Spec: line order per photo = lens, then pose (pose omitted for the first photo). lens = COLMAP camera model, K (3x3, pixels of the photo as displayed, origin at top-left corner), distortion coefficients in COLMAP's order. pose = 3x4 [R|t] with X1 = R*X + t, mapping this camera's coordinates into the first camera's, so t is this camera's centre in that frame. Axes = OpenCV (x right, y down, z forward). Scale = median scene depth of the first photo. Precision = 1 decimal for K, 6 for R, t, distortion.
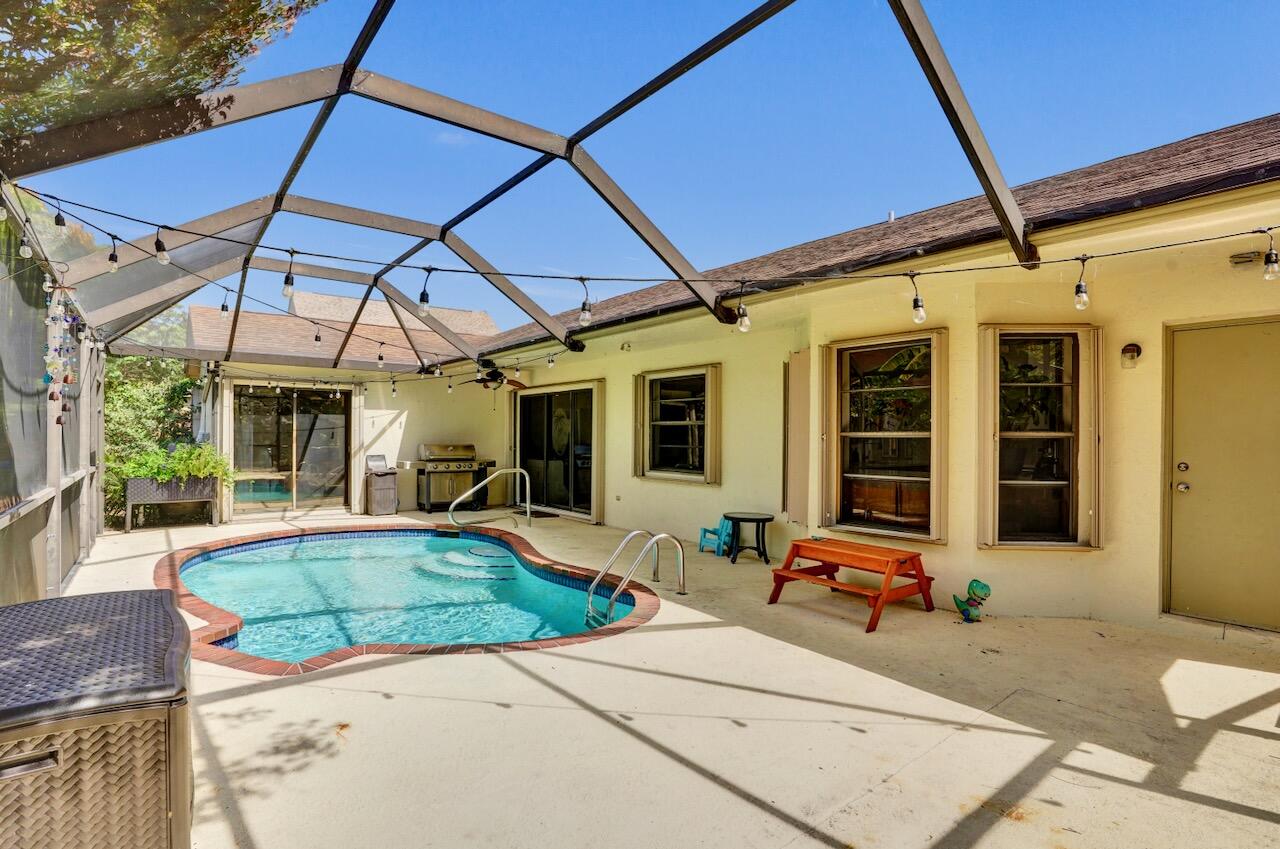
lens RADIAL K [[608.5, 0, 640.7], [0, 608.5, 429.7], [0, 0, 1]] dist [-0.013913, -0.000223]
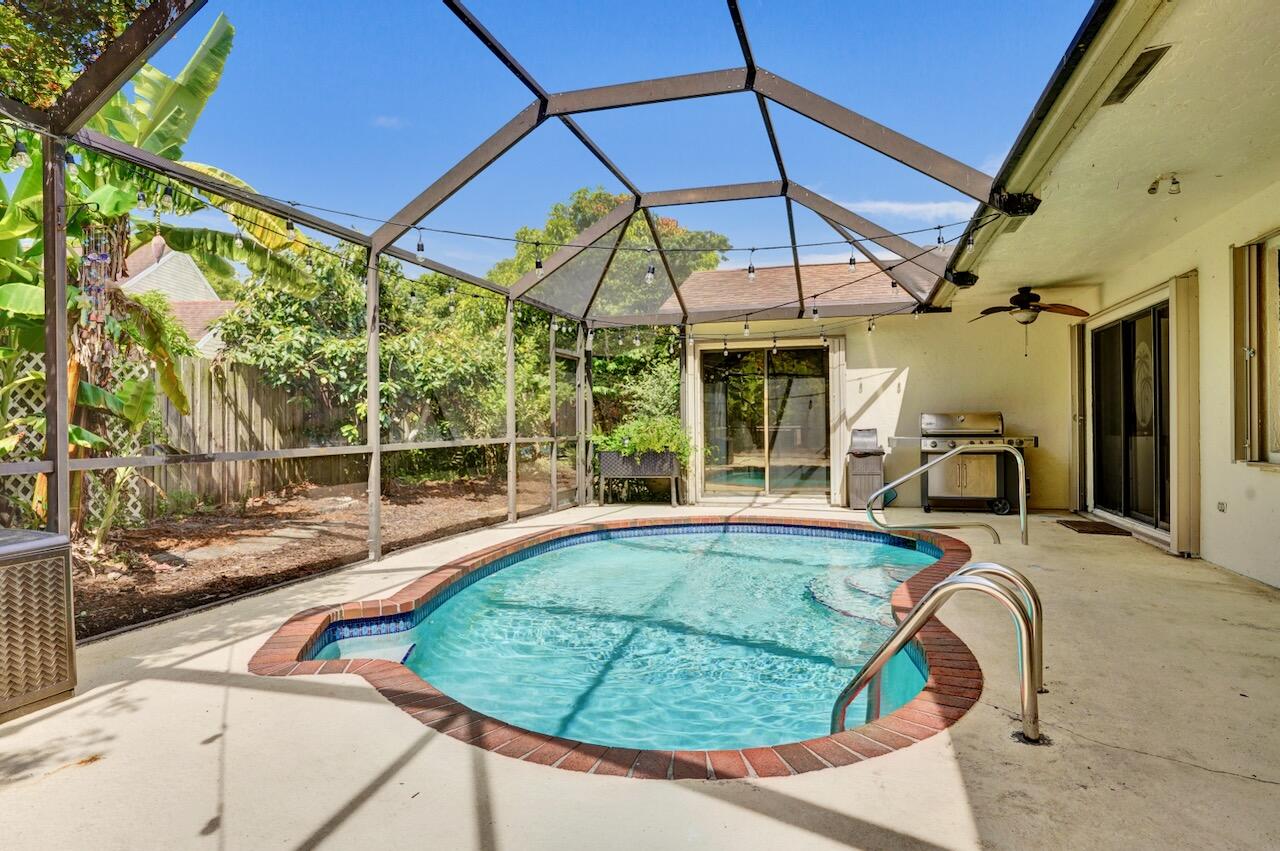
lens RADIAL K [[747.0, 0, 650.0], [0, 747.0, 396.0], [0, 0, 1]] dist [-0.024016, 0.009259]
pose [[0.601145, -0.047185, -0.797746, 0.175154], [0.026764, 0.998884, -0.038913, 0.037534], [0.798692, 0.002041, 0.601737, 0.300038]]
